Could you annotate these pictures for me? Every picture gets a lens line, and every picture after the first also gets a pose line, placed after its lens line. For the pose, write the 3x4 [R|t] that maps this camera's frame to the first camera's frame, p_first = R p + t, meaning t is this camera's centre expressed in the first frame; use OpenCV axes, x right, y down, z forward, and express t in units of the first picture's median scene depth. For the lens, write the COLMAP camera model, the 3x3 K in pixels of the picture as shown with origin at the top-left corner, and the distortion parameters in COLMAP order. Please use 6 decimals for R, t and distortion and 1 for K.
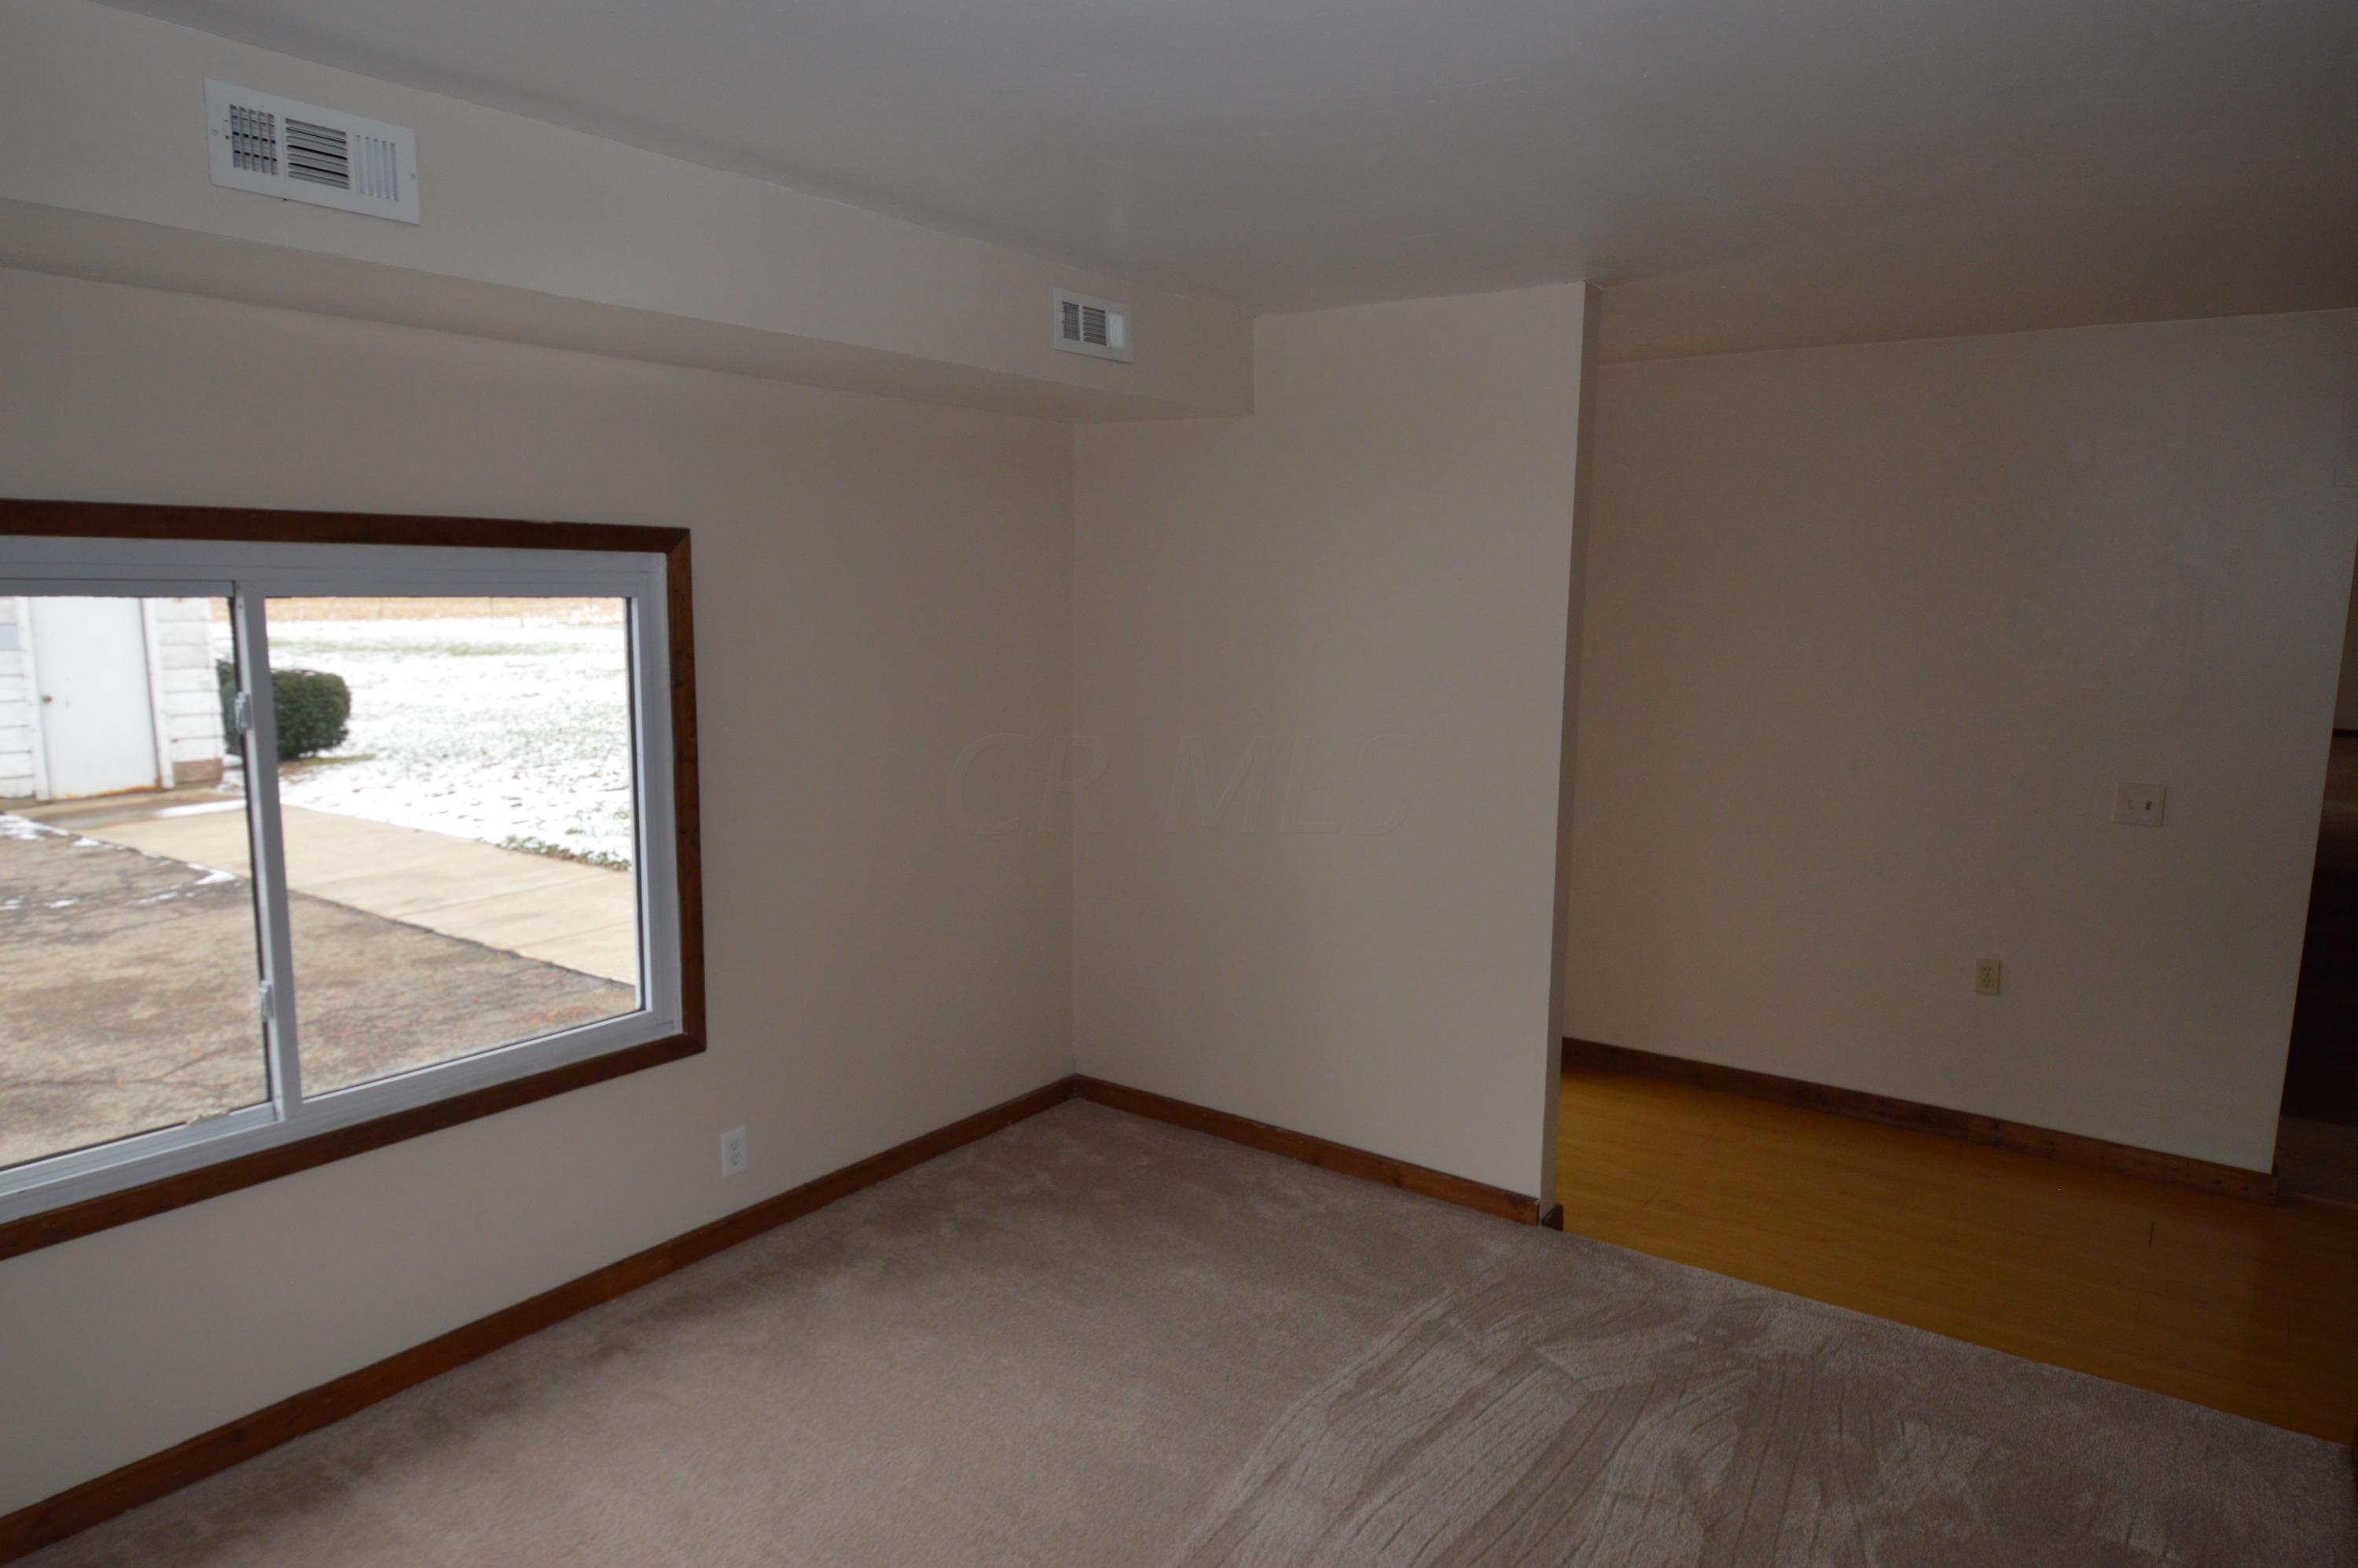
lens RADIAL K [[1452.8, 0, 1168.3], [0, 1452.8, 800.8], [0, 0, 1]] dist [0.024261, -0.027981]
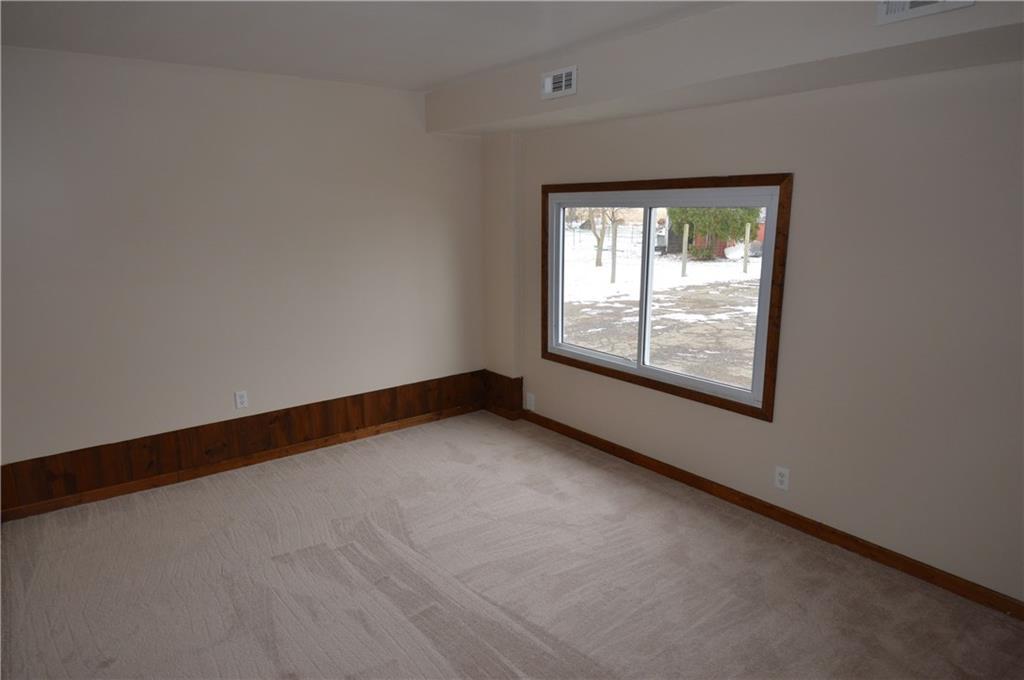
lens RADIAL K [[630.9, 0, 507.3], [0, 630.9, 347.3], [0, 0, 1]] dist [0.024261, -0.027981]
pose [[-0.283353, 0.193488, -0.939294, 0.625161], [-0.142488, 0.960071, 0.240751, -0.099521], [0.948371, 0.202056, -0.244469, 0.817523]]
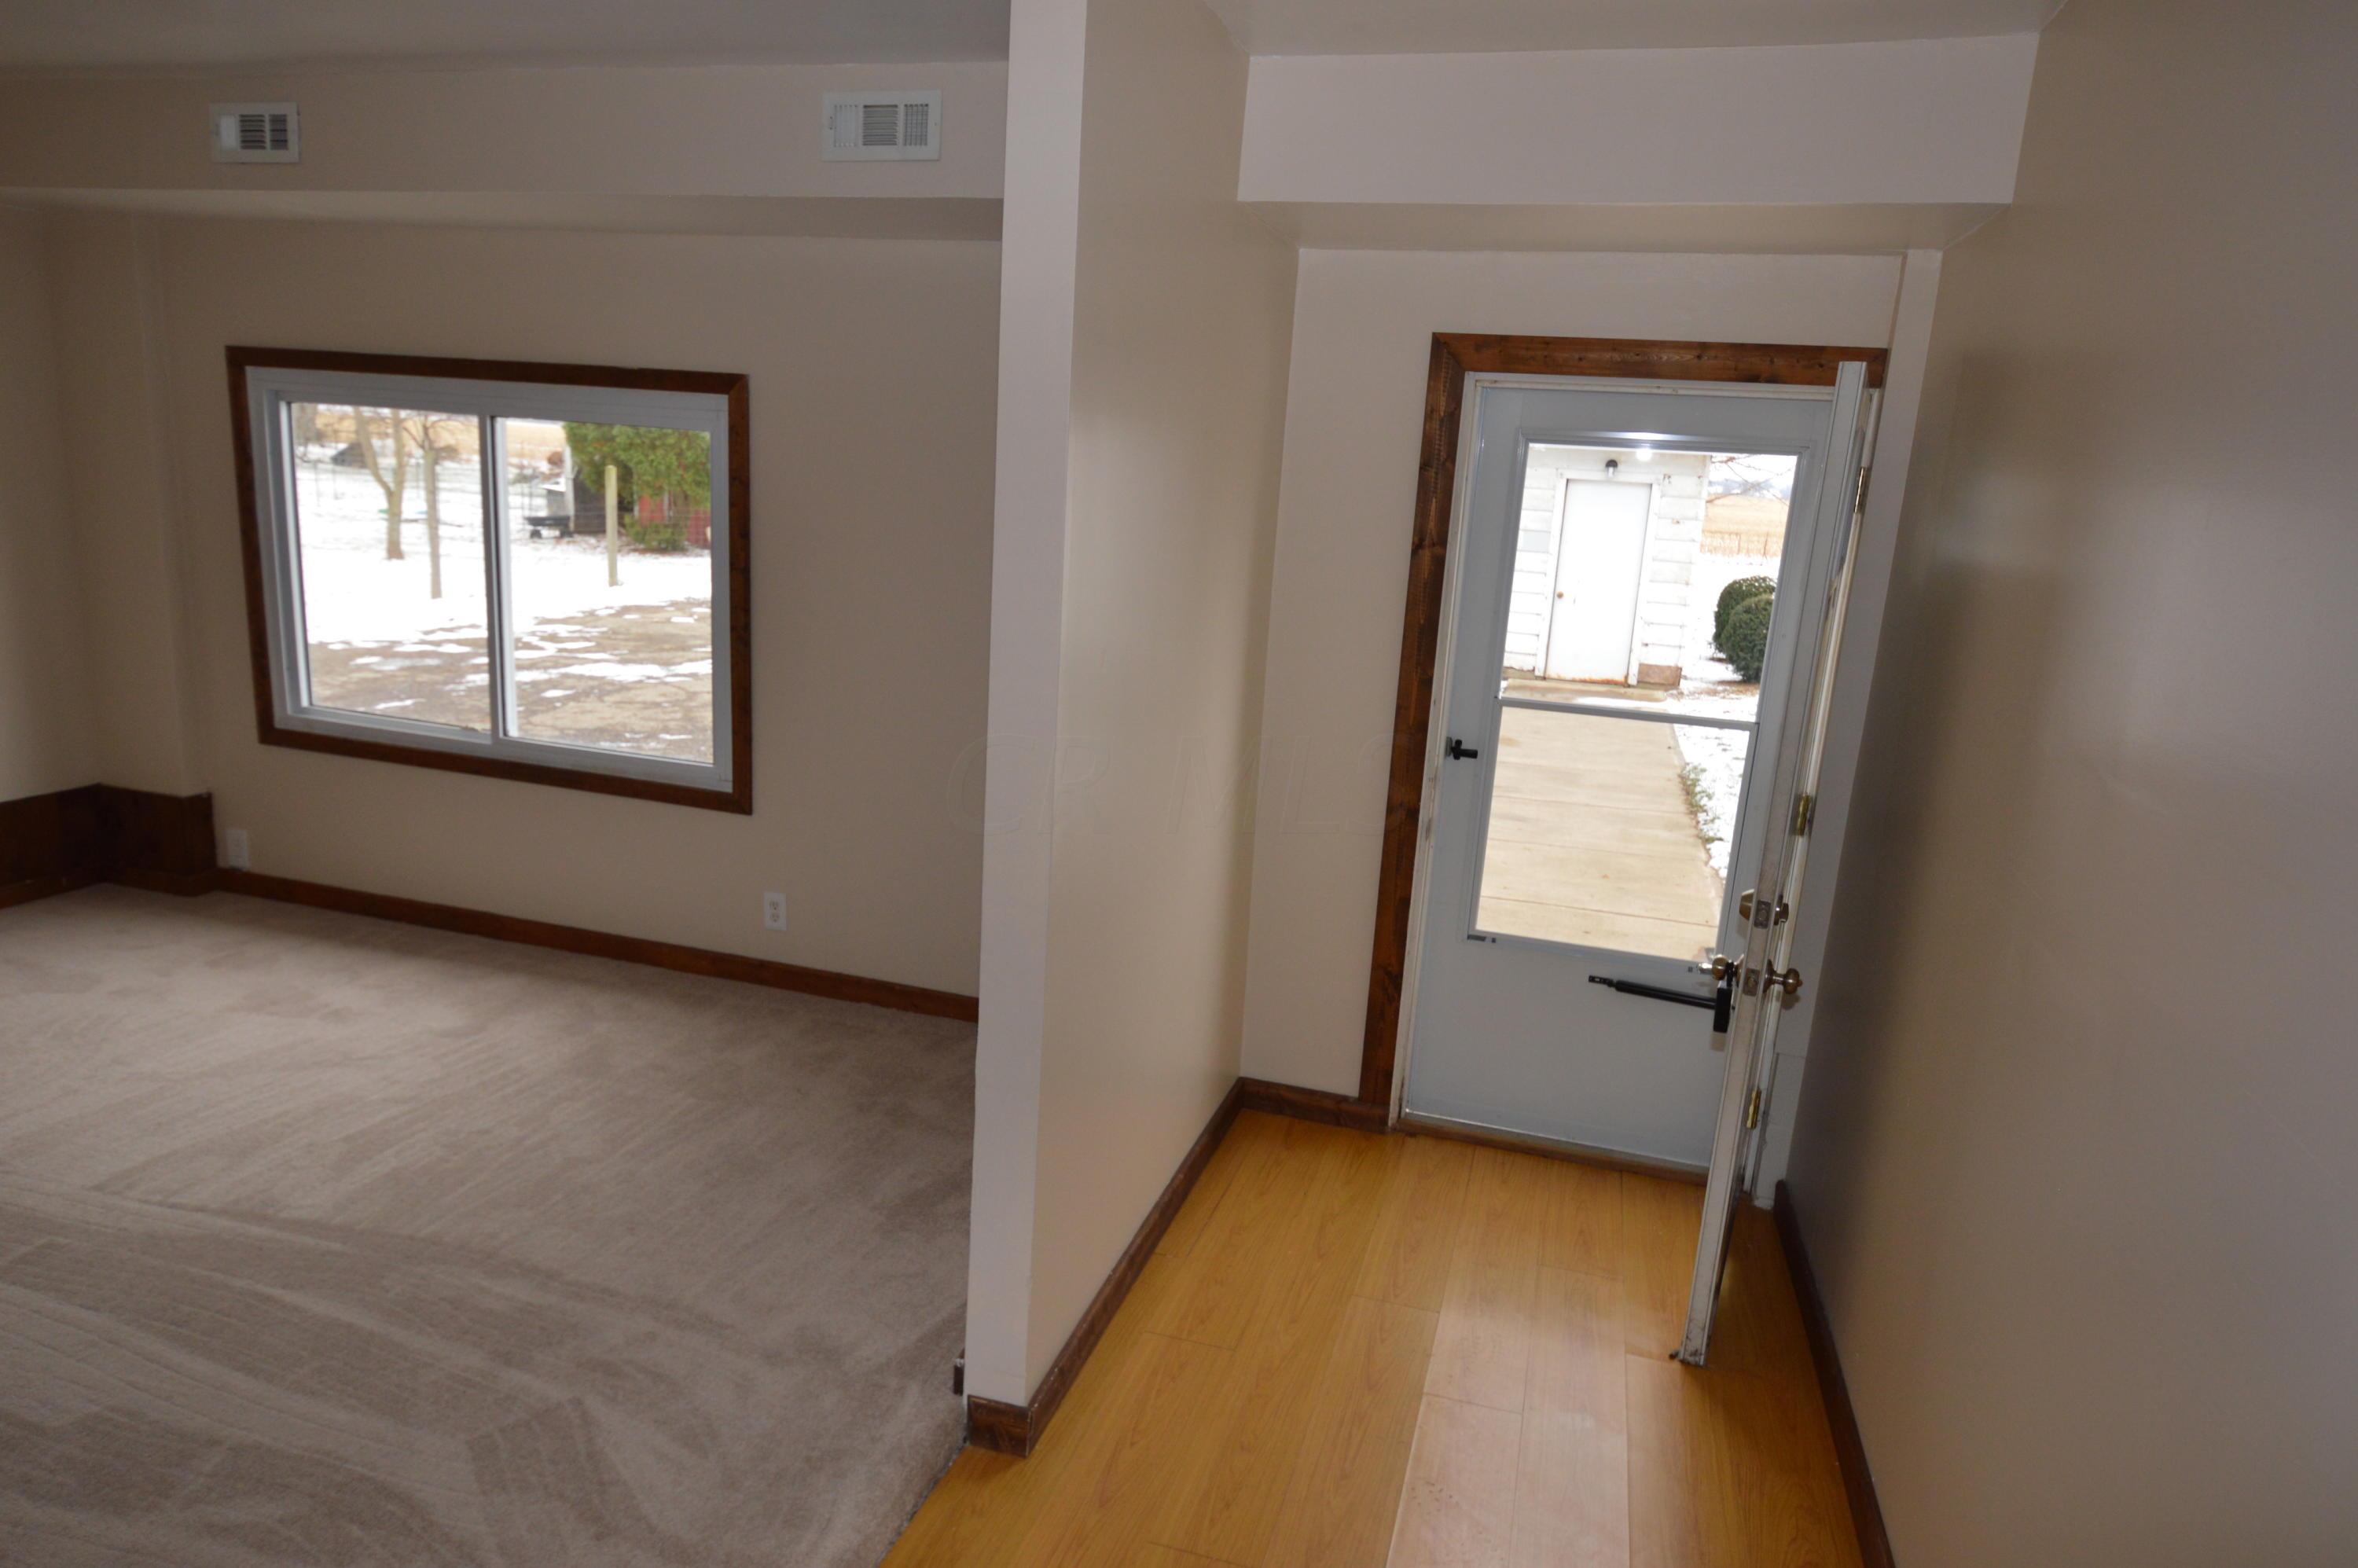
lens RADIAL K [[1452.8, 0, 1168.3], [0, 1452.8, 800.8], [0, 0, 1]] dist [0.024261, -0.027981]
pose [[0.326952, 0.218617, -0.919407, 0.884796], [-0.198788, 0.967018, 0.159247, -0.099478], [0.923897, 0.130701, 0.359627, 0.862675]]
